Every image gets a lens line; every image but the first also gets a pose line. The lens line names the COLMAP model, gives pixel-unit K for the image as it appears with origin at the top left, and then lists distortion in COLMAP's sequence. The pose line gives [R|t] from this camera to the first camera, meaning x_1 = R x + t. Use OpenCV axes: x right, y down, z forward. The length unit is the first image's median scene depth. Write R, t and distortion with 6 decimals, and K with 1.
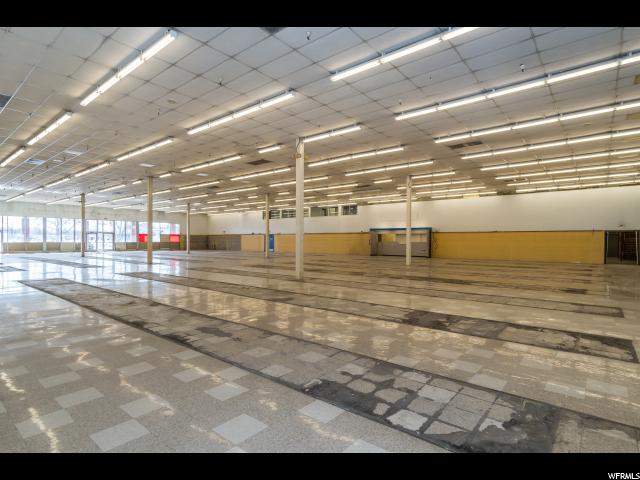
lens RADIAL K [[342.4, 0, 321.4], [0, 342.4, 239.7], [0, 0, 1]] dist [0.003520, 0.001236]
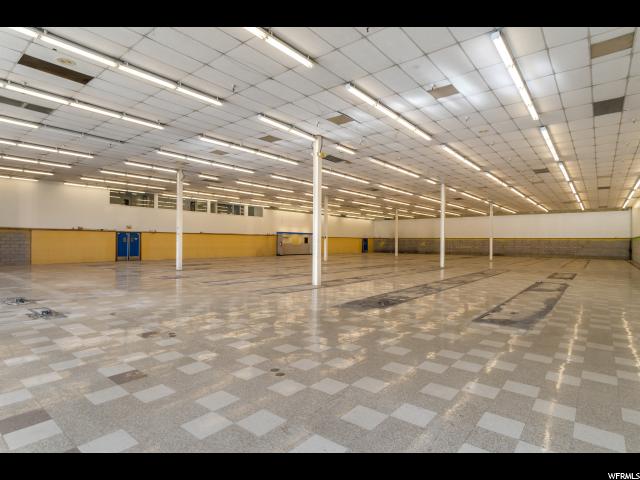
lens RADIAL K [[342.4, 0, 320.5], [0, 342.4, 241.5], [0, 0, 1]] dist [0.003520, 0.001236]
pose [[-0.010169, -0.003162, 0.999943, -0.925109], [-0.009552, 0.999950, 0.003065, -0.004927], [-0.999903, -0.009520, -0.010199, 0.834388]]
